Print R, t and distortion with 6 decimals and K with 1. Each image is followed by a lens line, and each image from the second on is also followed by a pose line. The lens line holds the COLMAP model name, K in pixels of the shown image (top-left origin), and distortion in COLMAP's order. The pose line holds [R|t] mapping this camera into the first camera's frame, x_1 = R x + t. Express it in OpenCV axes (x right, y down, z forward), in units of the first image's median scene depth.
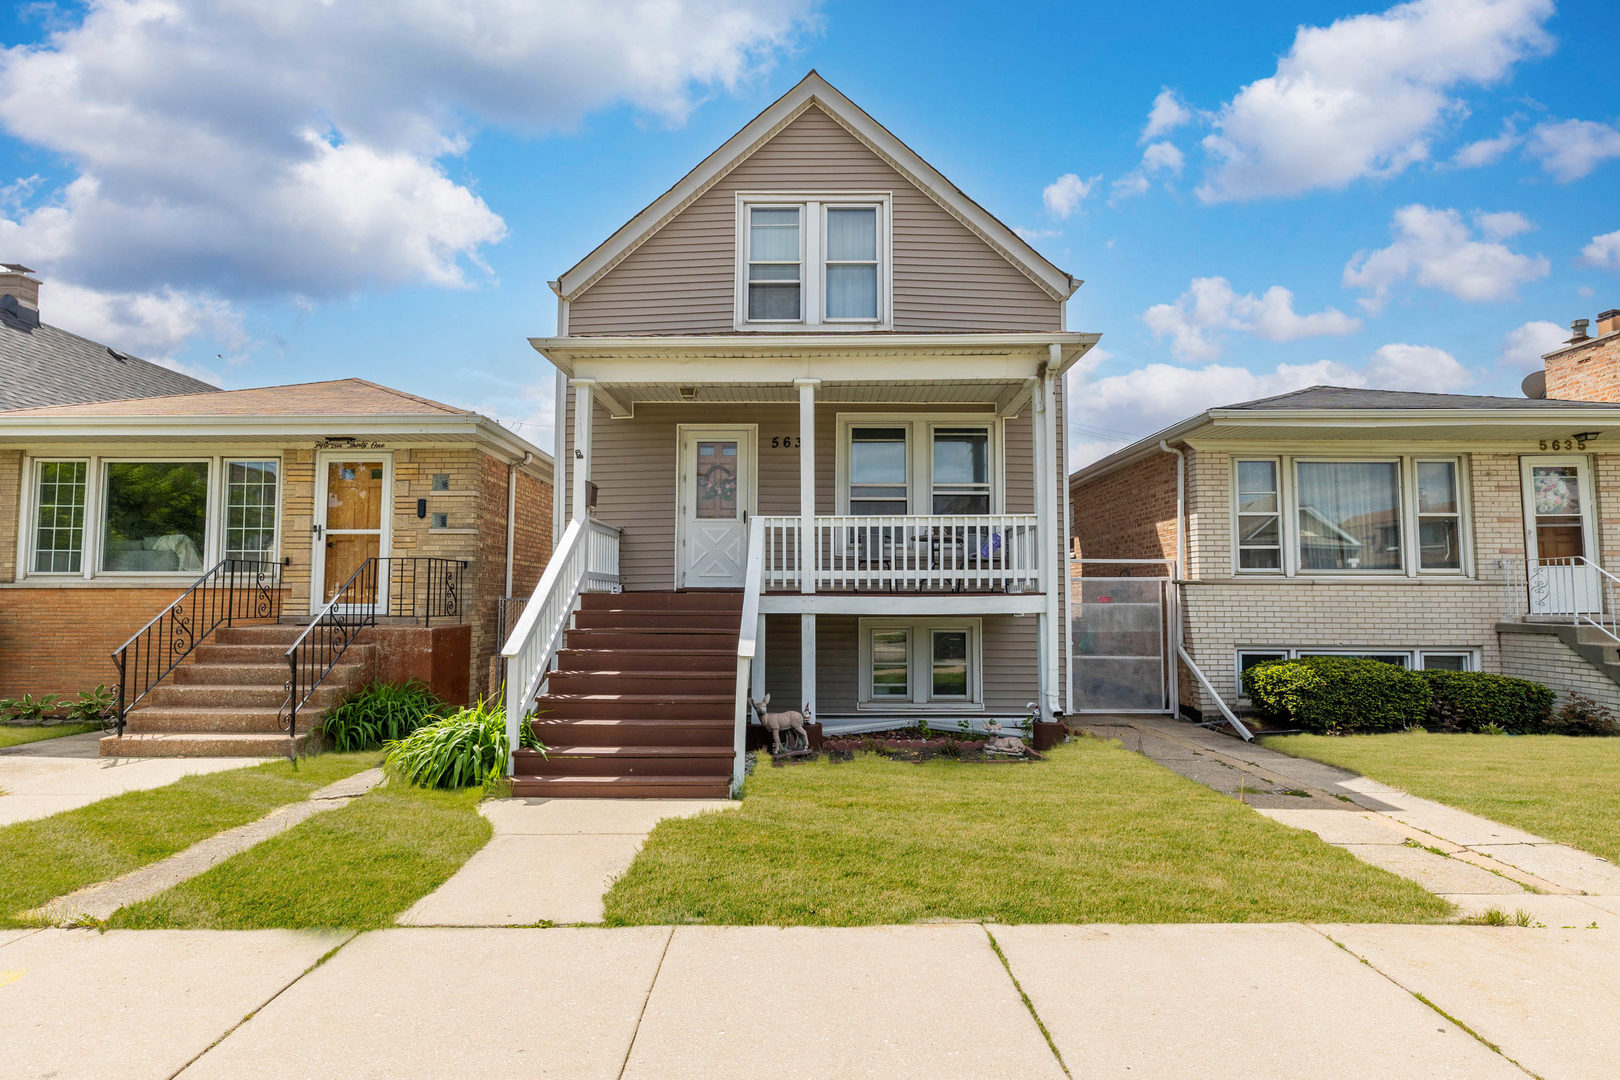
lens RADIAL K [[818.1, 0, 806.6], [0, 818.1, 548.0], [0, 0, 1]] dist [0.001621, 0.000404]
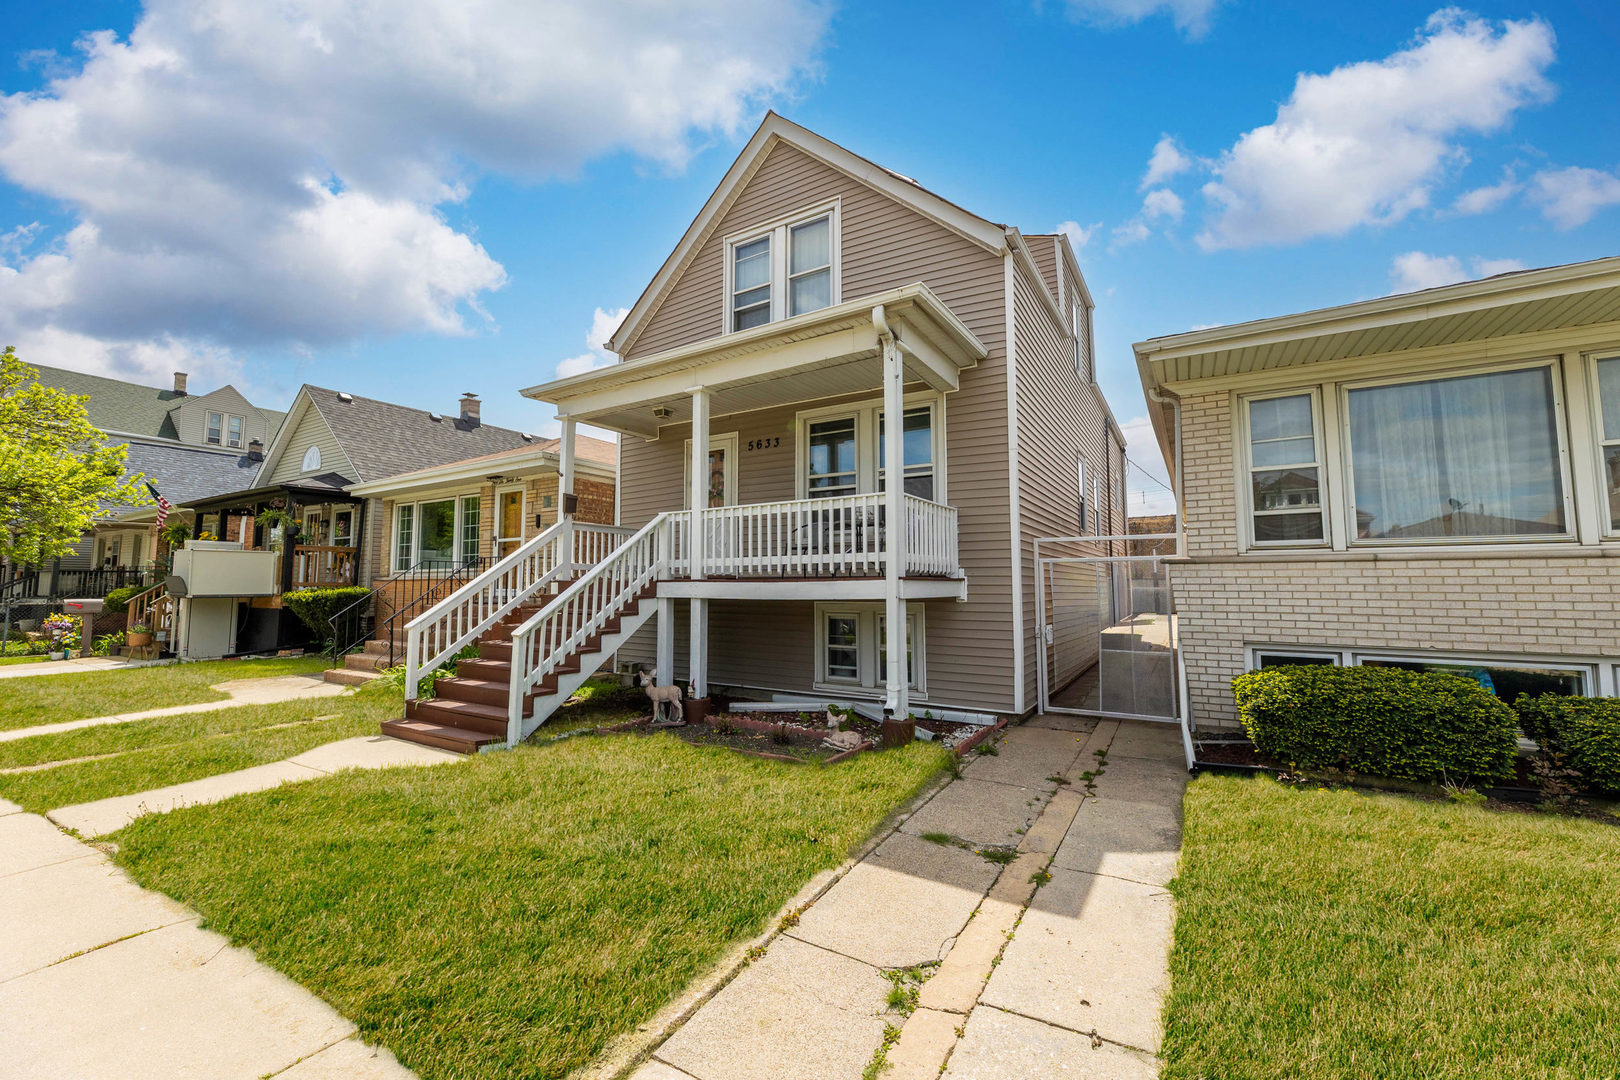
lens RADIAL K [[650.5, 0, 806.4], [0, 650.5, 529.4], [0, 0, 1]] dist [0.001444, -0.000018]
pose [[0.853808, -0.047753, -0.518394, 0.493043], [0.038388, 0.998848, -0.028785, 0.015616], [0.519171, 0.004676, 0.854657, 0.272504]]
